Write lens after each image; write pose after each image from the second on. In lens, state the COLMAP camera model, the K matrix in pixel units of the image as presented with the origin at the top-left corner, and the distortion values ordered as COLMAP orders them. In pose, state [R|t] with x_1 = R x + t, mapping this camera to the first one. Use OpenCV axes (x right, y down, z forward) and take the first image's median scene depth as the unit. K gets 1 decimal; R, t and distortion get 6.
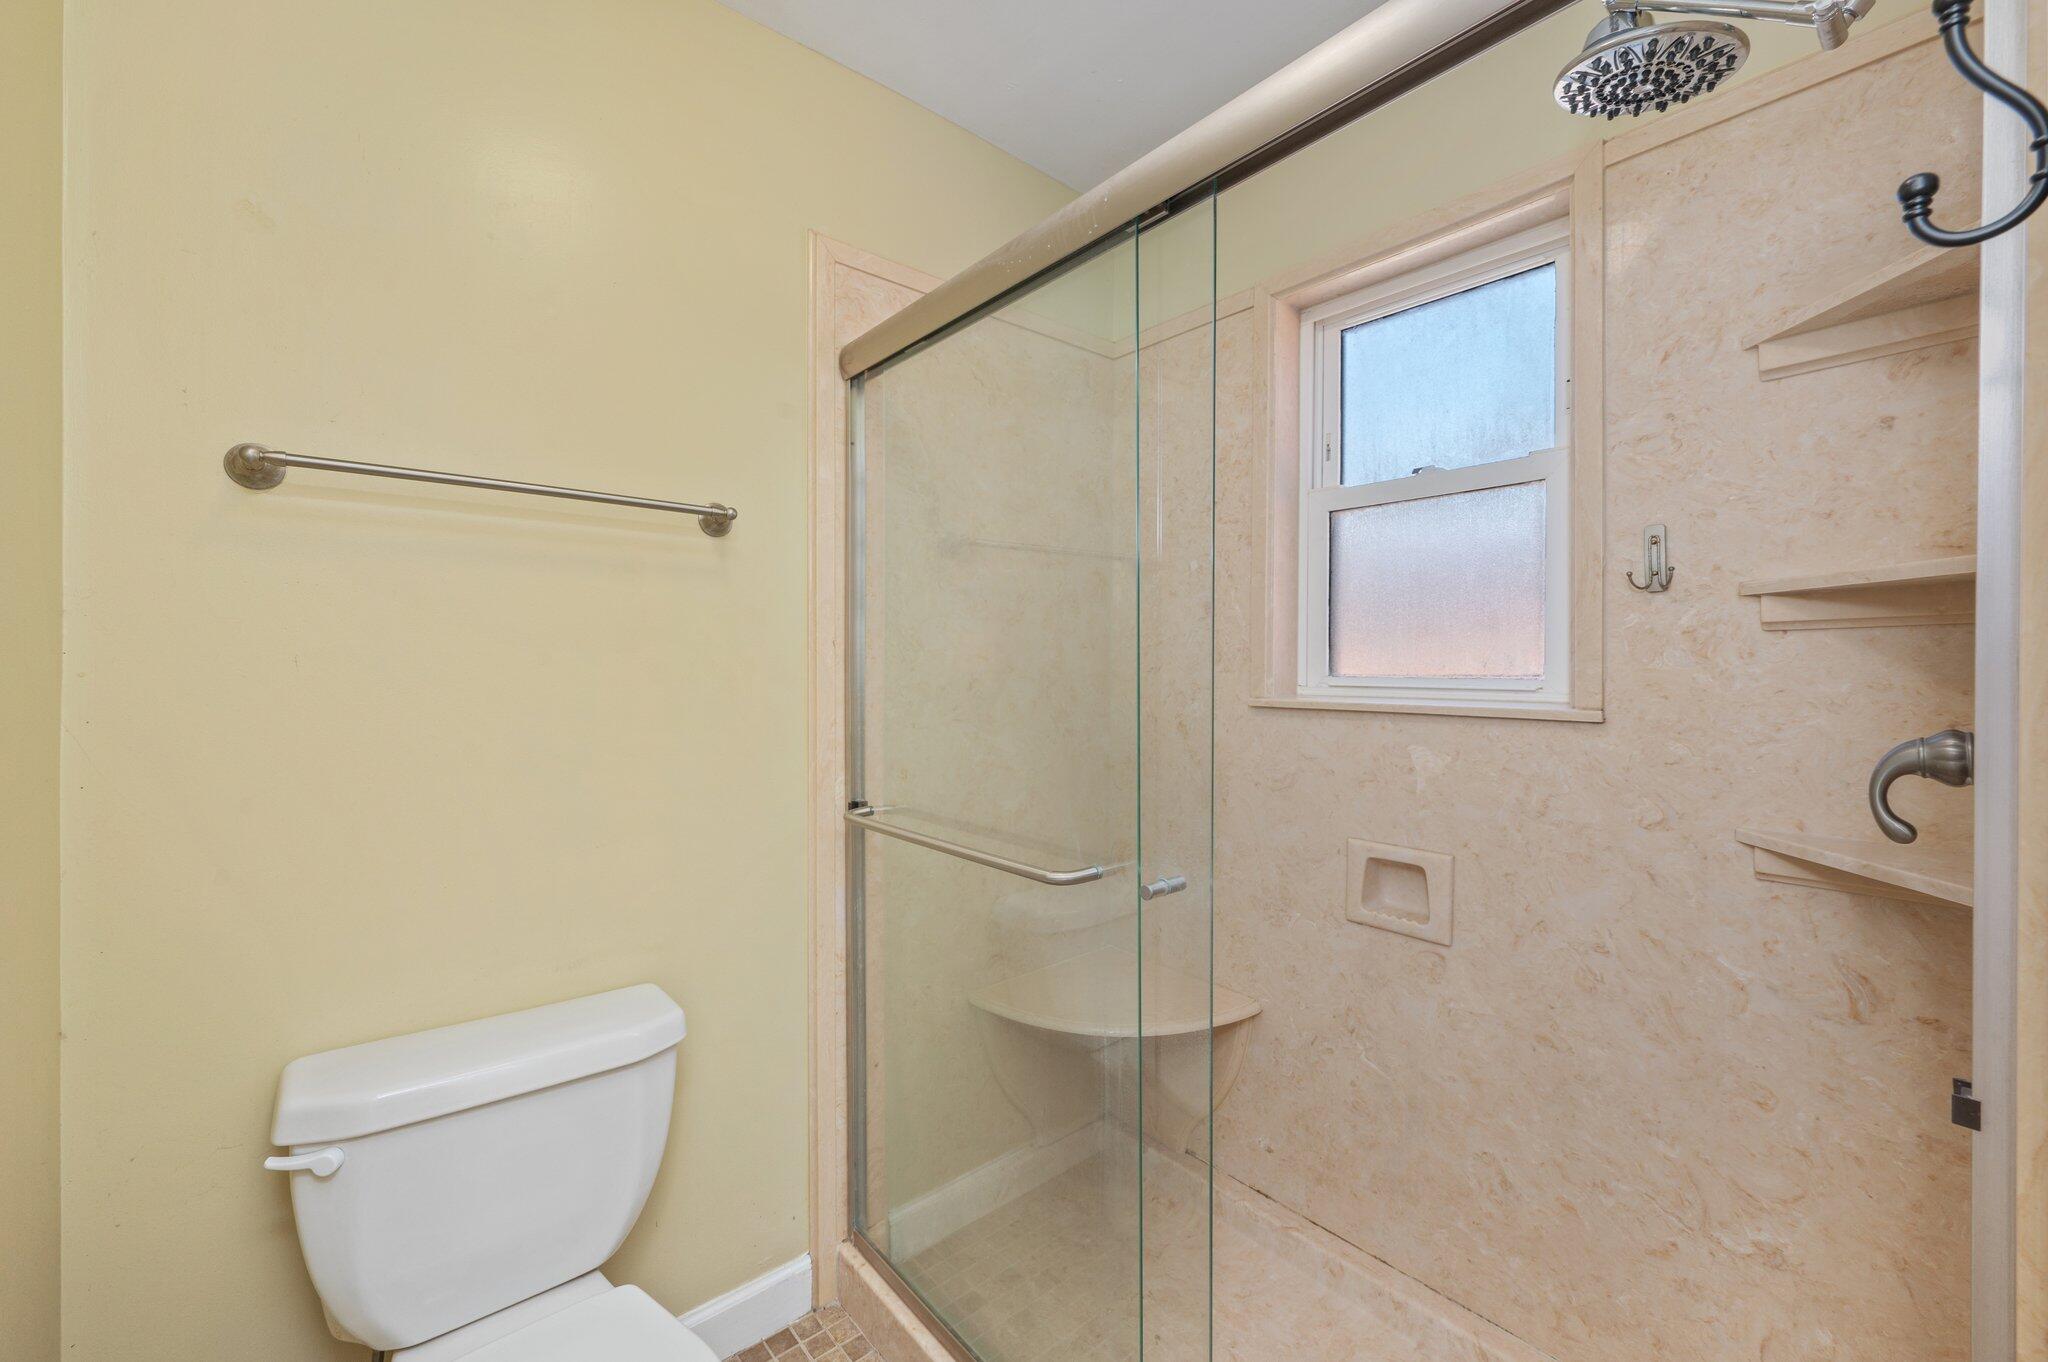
lens RADIAL K [[814.6, 0, 1026.7], [0, 814.6, 675.4], [0, 0, 1]] dist [0.003188, -0.000862]
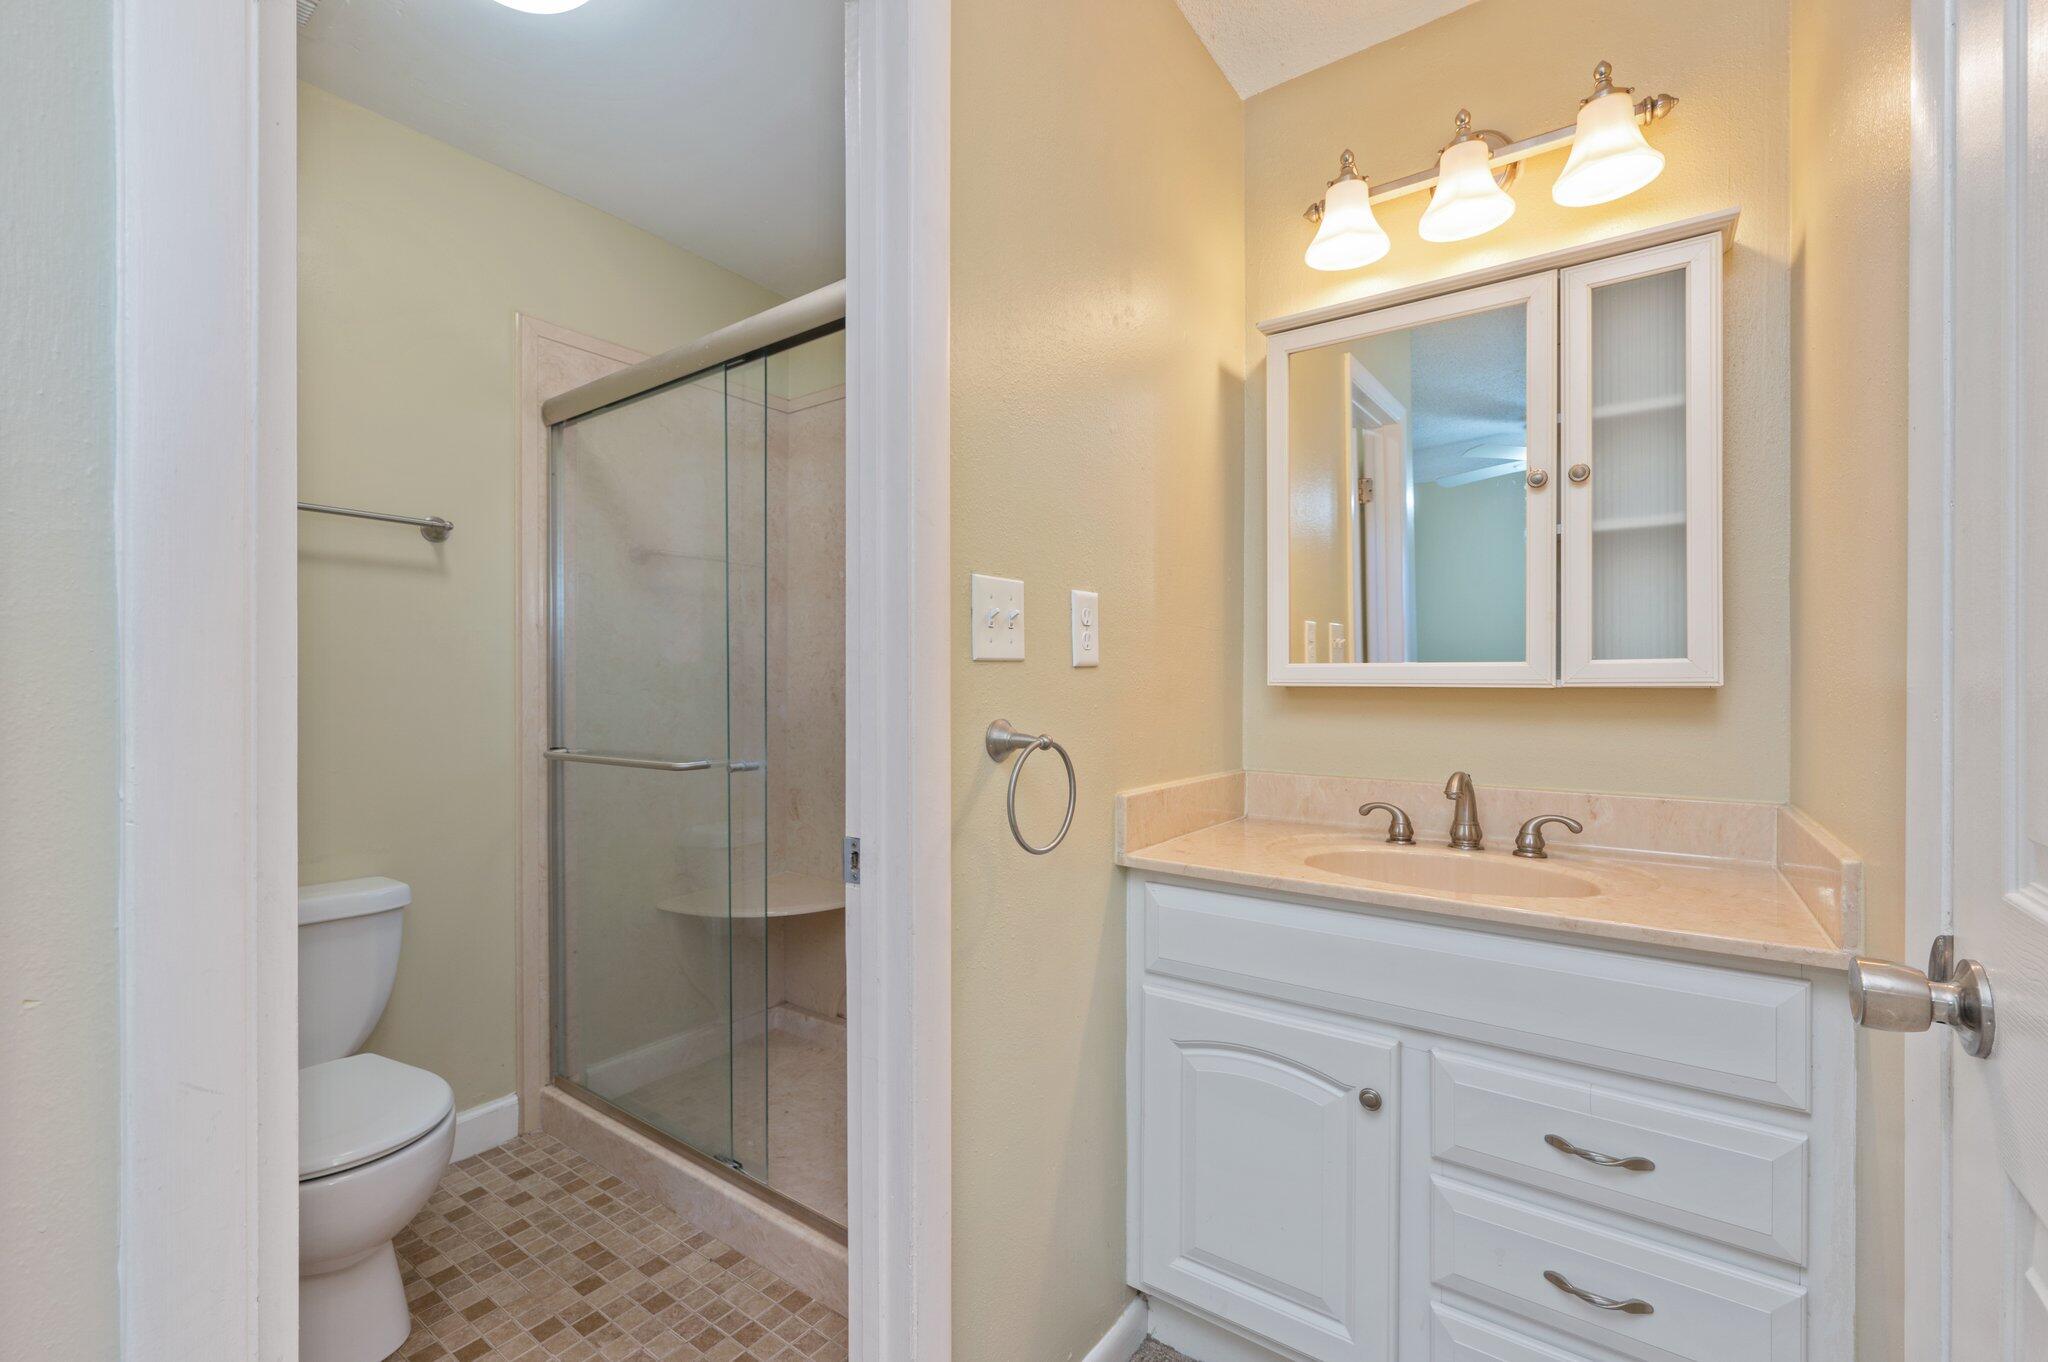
lens RADIAL K [[852.9, 0, 1023.9], [0, 852.9, 682.7], [0, 0, 1]] dist [0.000794, 0.000238]
pose [[0.970771, -0.004734, 0.239959, 0.193879], [0.008012, 0.999887, -0.012685, 0.075392], [-0.239872, 0.014237, 0.970700, -0.519847]]
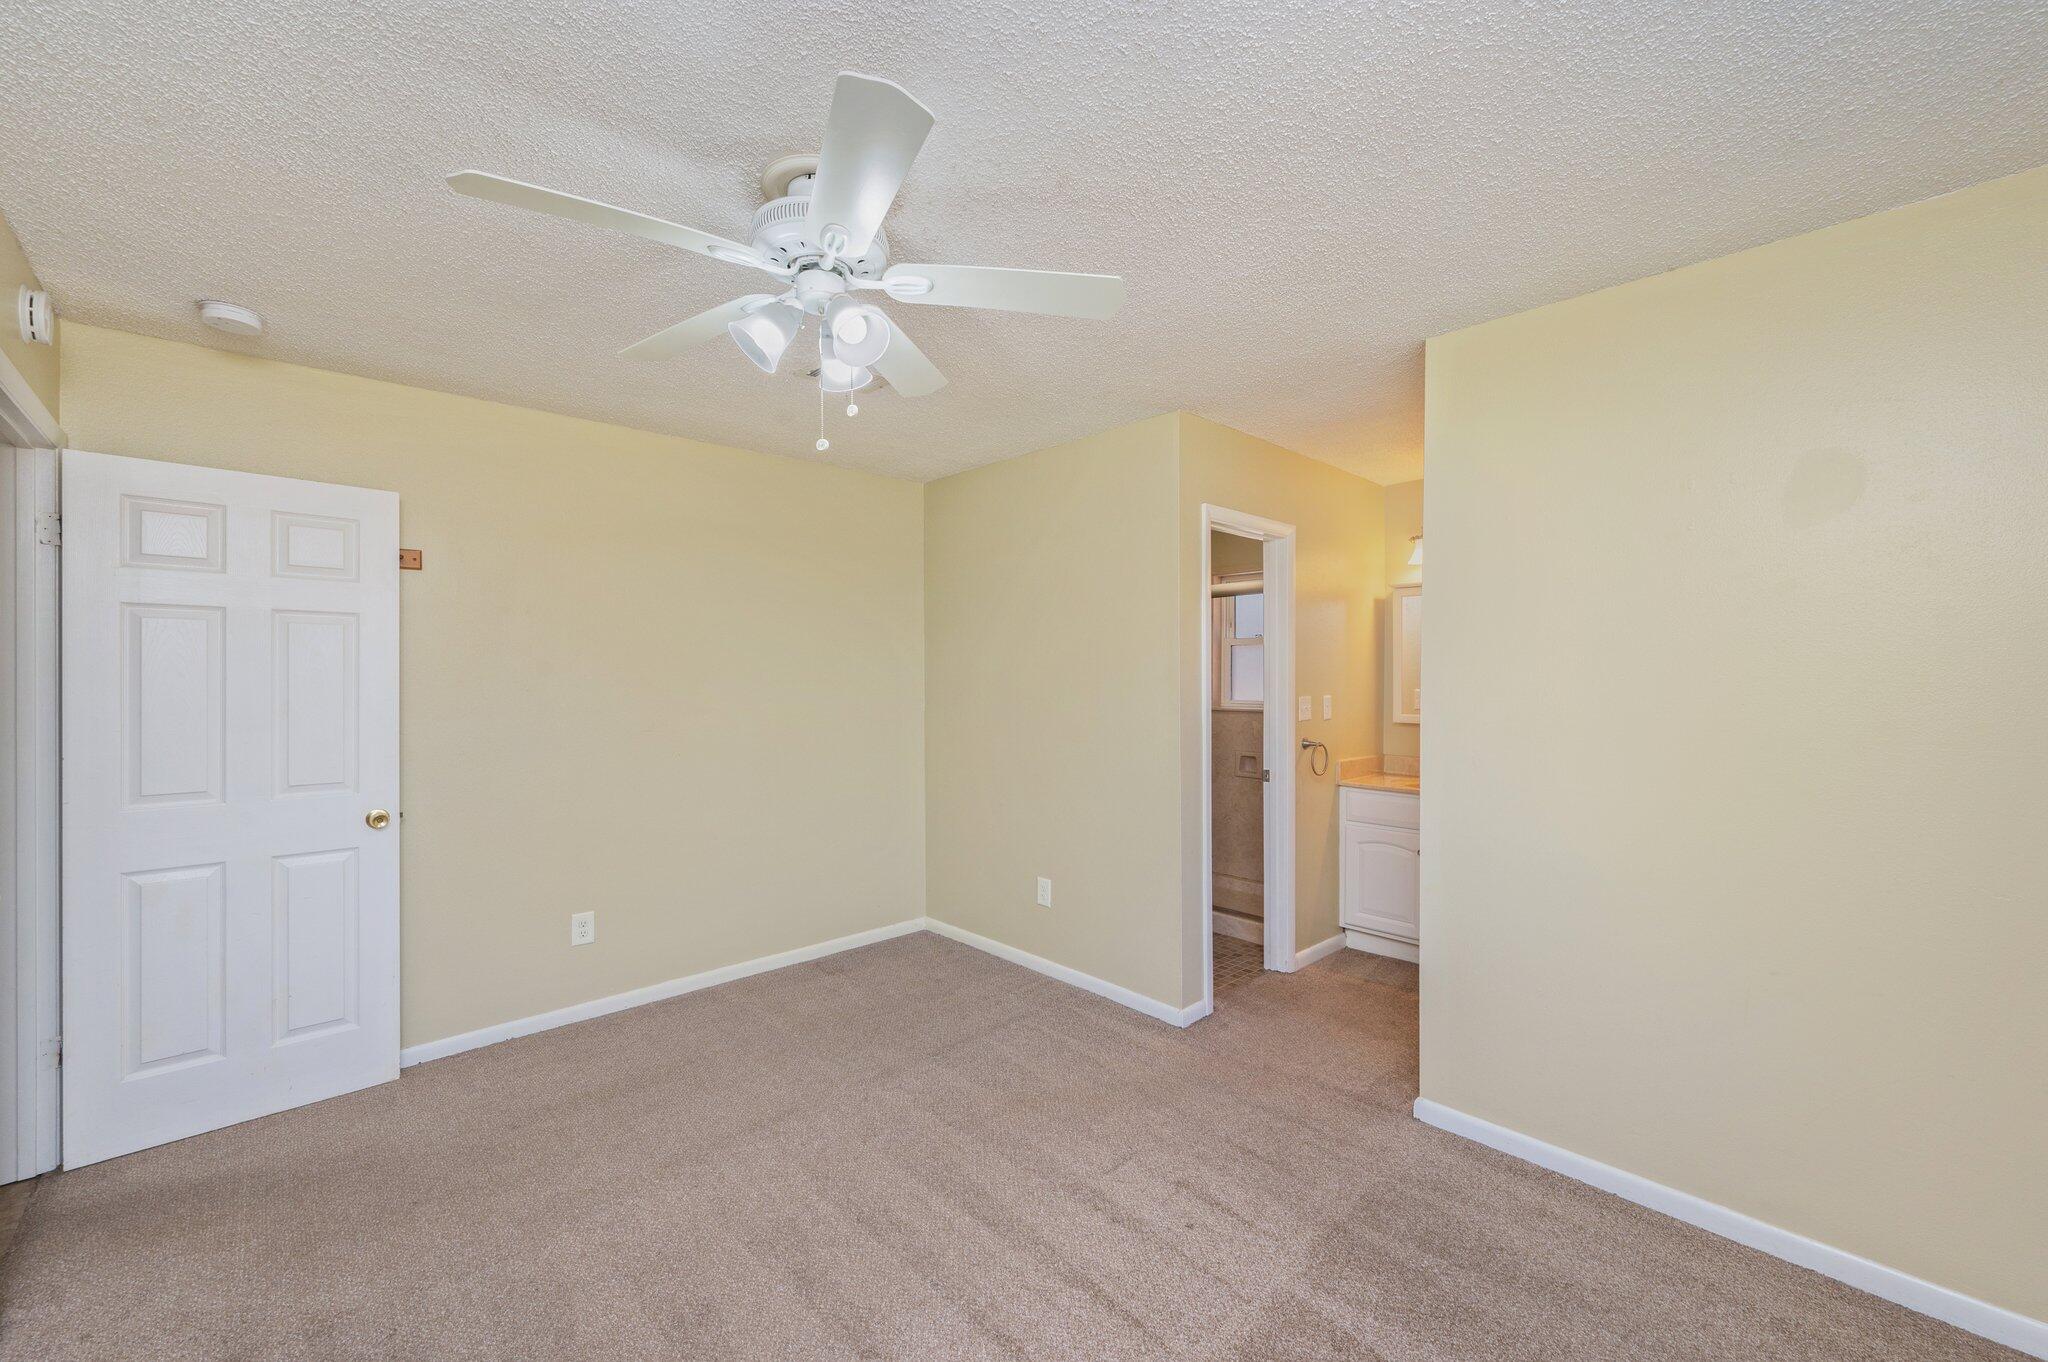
lens RADIAL K [[814.6, 0, 1021.0], [0, 814.6, 674.3], [0, 0, 1]] dist [0.003188, -0.000862]
pose [[0.998713, -0.000931, 0.050709, -0.618192], [0.001623, 0.999906, -0.013602, -0.059683], [-0.050691, 0.013667, 0.998621, -2.187822]]
